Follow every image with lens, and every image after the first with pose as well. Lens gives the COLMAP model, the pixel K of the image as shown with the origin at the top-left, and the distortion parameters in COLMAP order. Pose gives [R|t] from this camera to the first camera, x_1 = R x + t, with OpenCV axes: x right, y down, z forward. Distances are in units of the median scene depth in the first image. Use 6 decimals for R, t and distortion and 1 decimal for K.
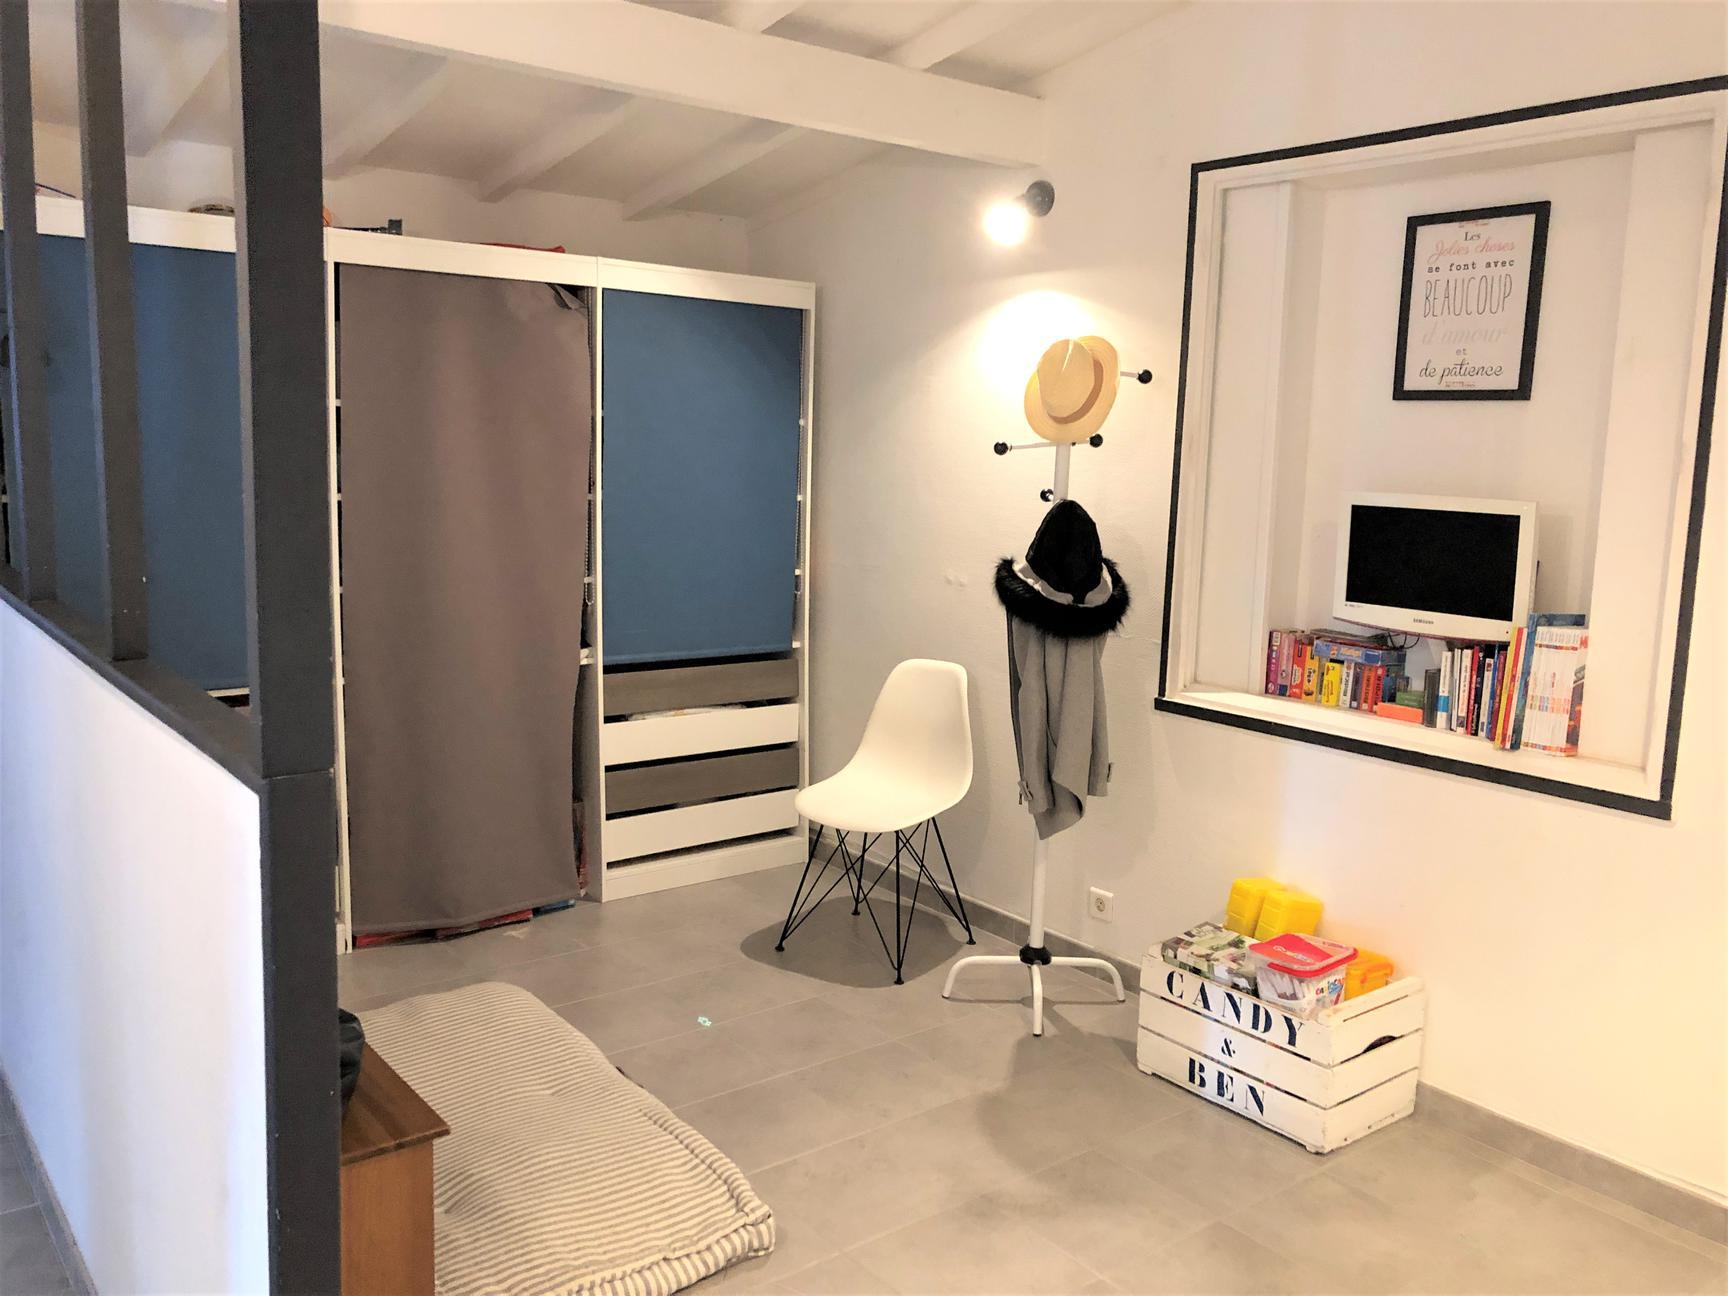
lens RADIAL K [[1406.8, 0, 834.7], [0, 1406.8, 646.6], [0, 0, 1]] dist [0.033823, -0.076845]
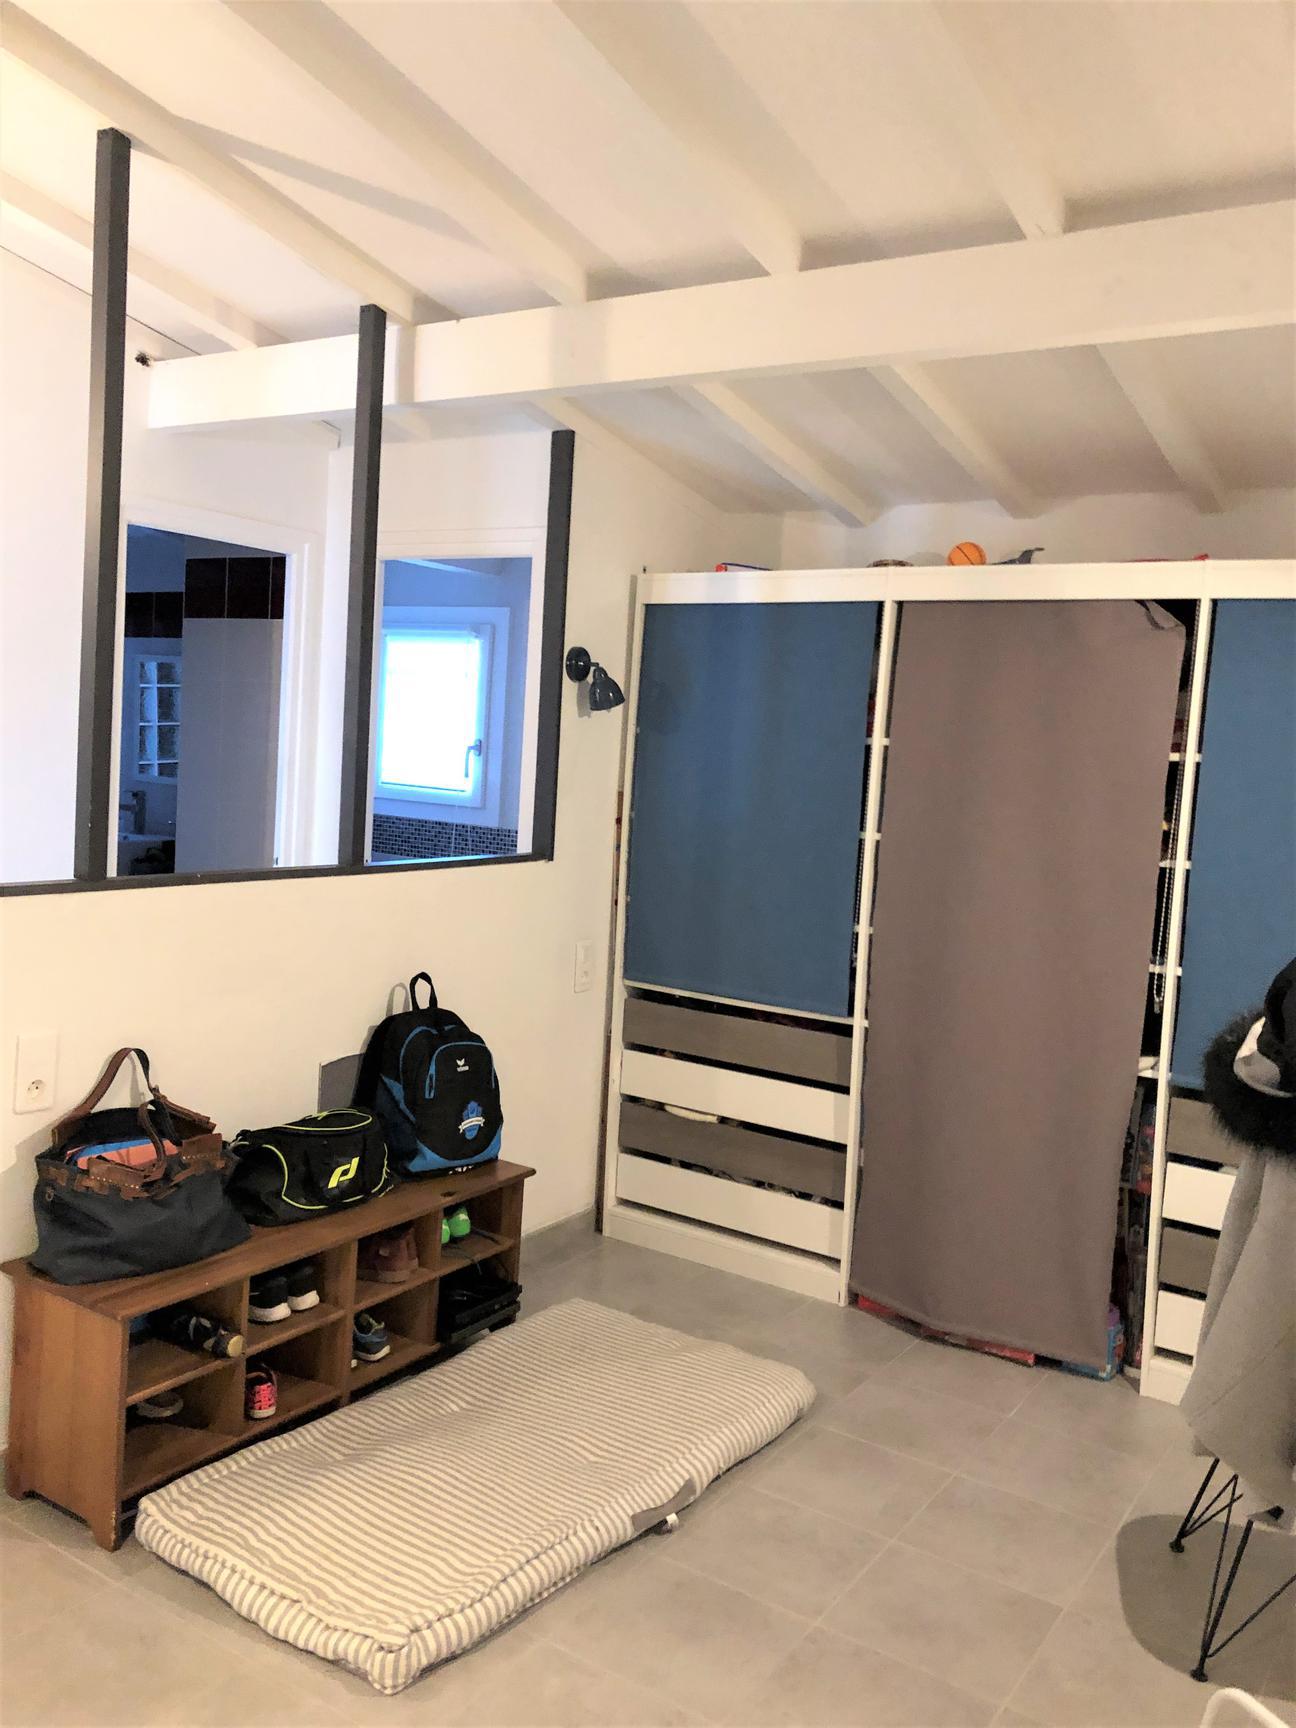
lens RADIAL K [[1438.6, 0, 648.0], [0, 1438.6, 870.5], [0, 0, 1]] dist [0.048212, 0.003626]
pose [[0.333394, 0.079452, -0.939434, 0.495045], [-0.186433, 0.982322, 0.016916, -0.064388], [0.924170, 0.169502, 0.342313, 0.470376]]
